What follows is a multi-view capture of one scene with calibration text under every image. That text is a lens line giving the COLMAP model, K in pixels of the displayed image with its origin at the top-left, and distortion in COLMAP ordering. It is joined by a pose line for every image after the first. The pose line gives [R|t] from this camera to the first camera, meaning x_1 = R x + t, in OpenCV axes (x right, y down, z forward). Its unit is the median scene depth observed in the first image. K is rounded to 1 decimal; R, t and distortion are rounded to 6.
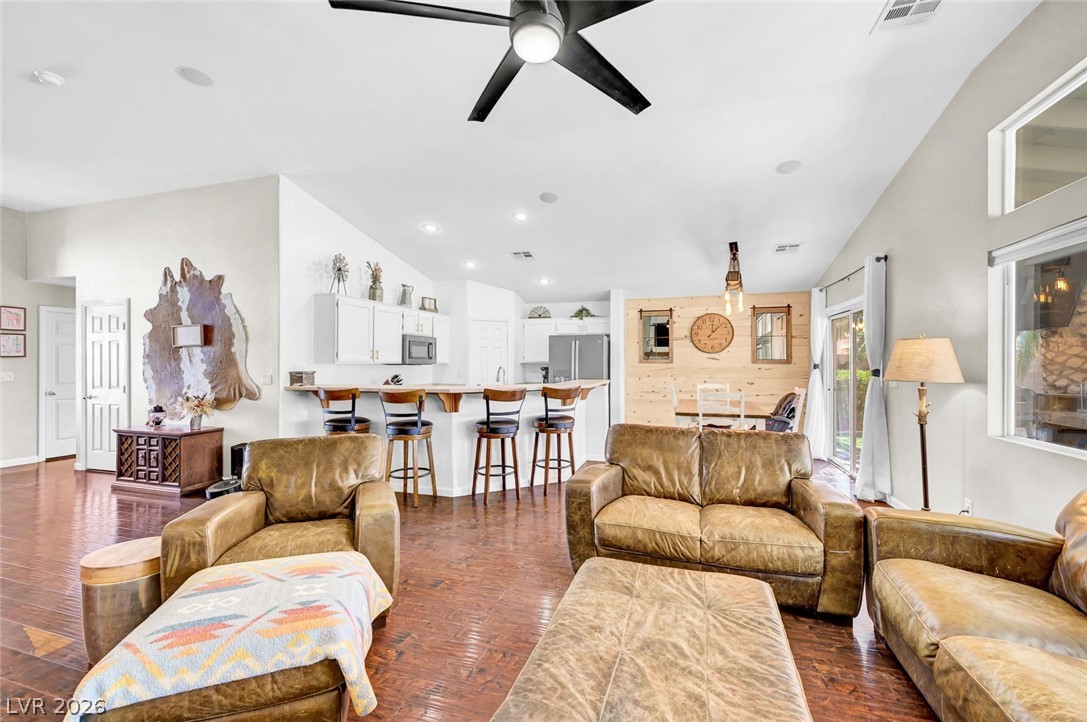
lens RADIAL K [[449.1, 0, 548.2], [0, 449.1, 362.5], [0, 0, 1]] dist [-0.000030, 0.000078]
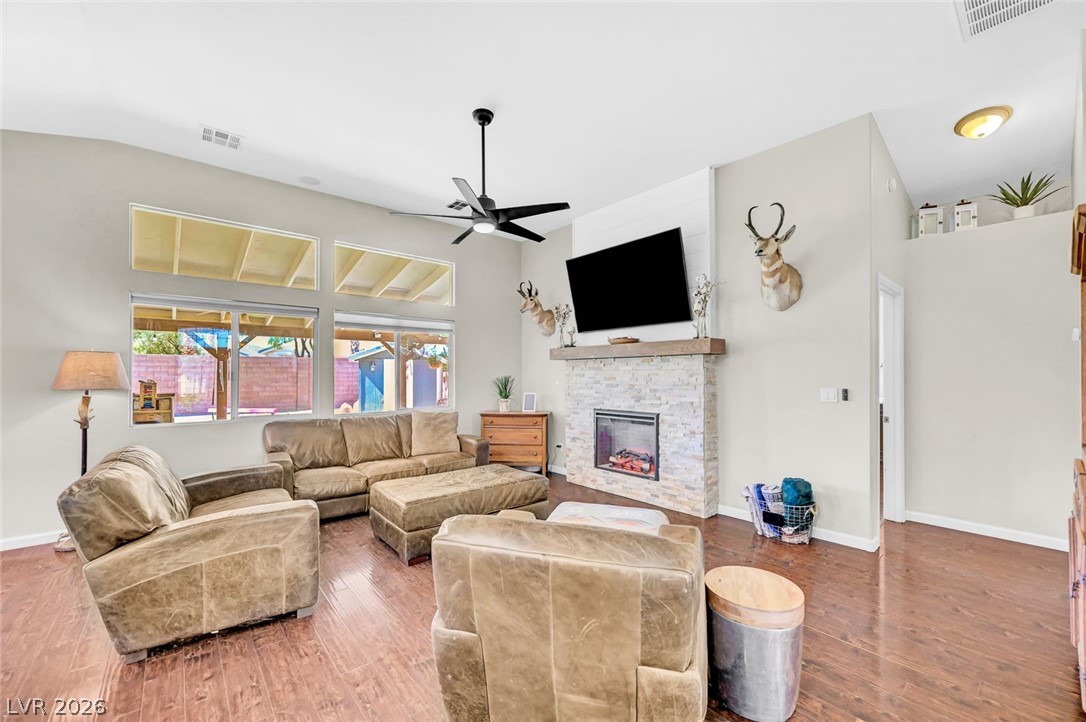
lens RADIAL K [[430.5, 0, 544.5], [0, 430.5, 371.7], [0, 0, 1]] dist [-0.002615, -0.000148]
pose [[-0.844714, 0.005983, 0.535184, -0.347232], [0.001086, 0.999955, -0.009465, 0.003980], [-0.535217, -0.007414, -0.844682, 0.651055]]
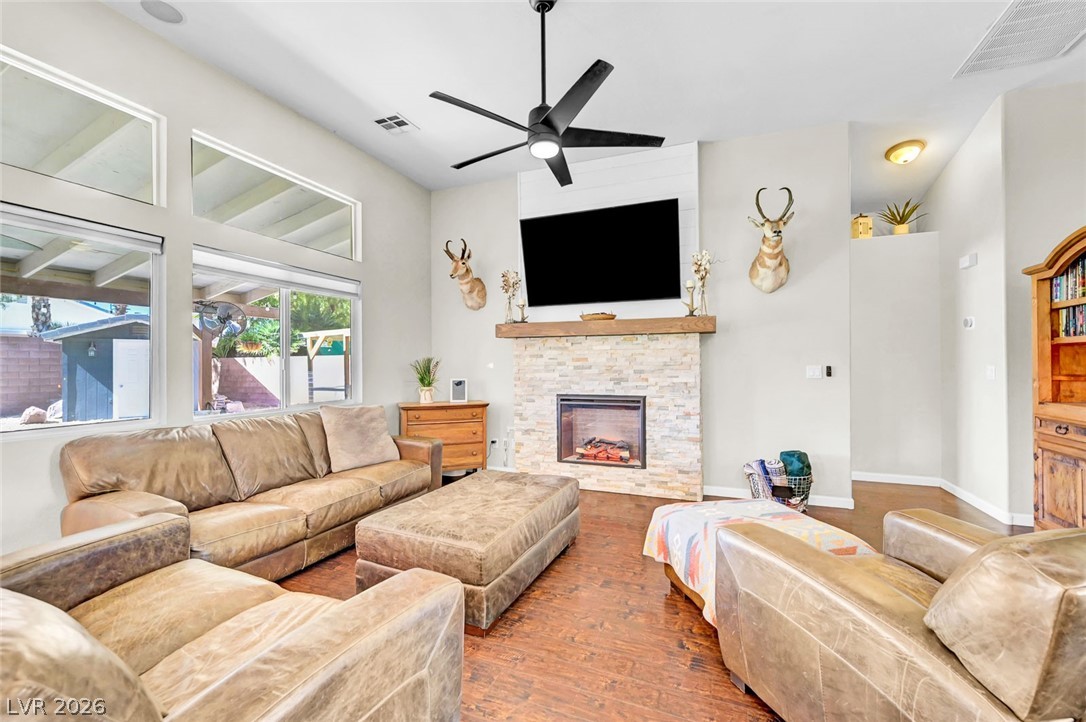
lens RADIAL K [[448.7, 0, 547.7], [0, 448.7, 362.5], [0, 0, 1]] dist [-0.000030, 0.000078]
pose [[-0.996484, 0.005097, 0.083626, -0.042037], [0.004713, 0.999977, -0.004789, 0.017078], [-0.083648, -0.004378, -0.996486, 0.648661]]
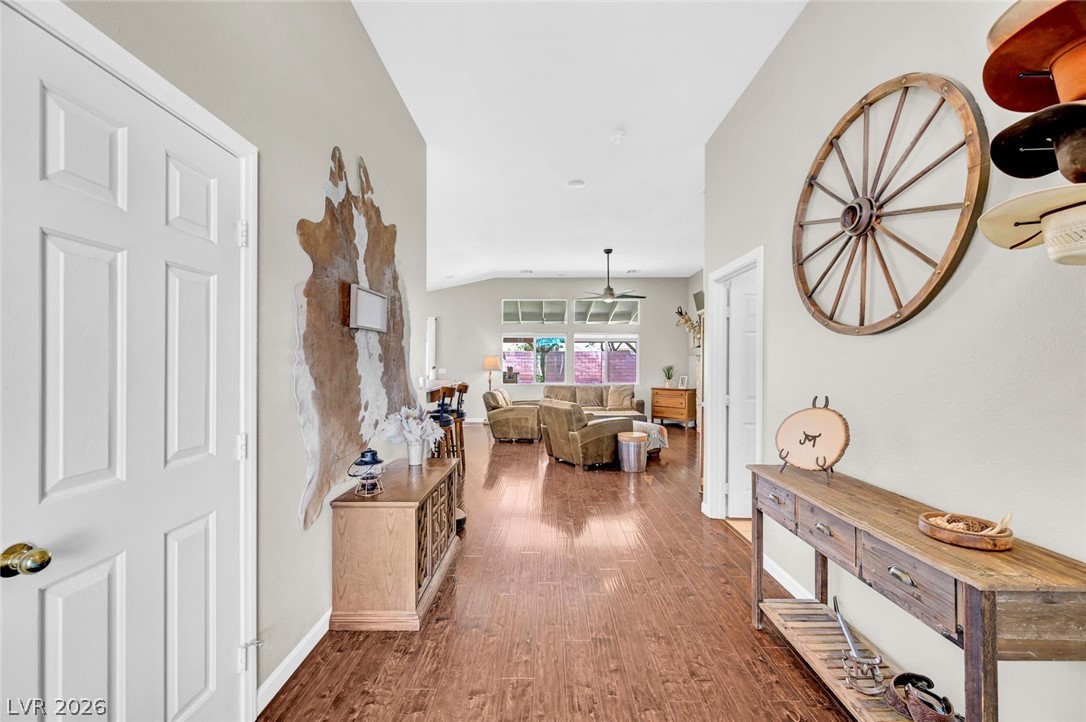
lens RADIAL K [[427.3, 0, 543.0], [0, 427.3, 361.0], [0, 0, 1]] dist [-0.036040, -0.000004]
pose [[-0.284242, 0.007302, 0.958725, -1.081967], [-0.003766, 0.999955, -0.008733, 0.003386], [-0.958745, -0.006093, -0.284201, 0.756150]]
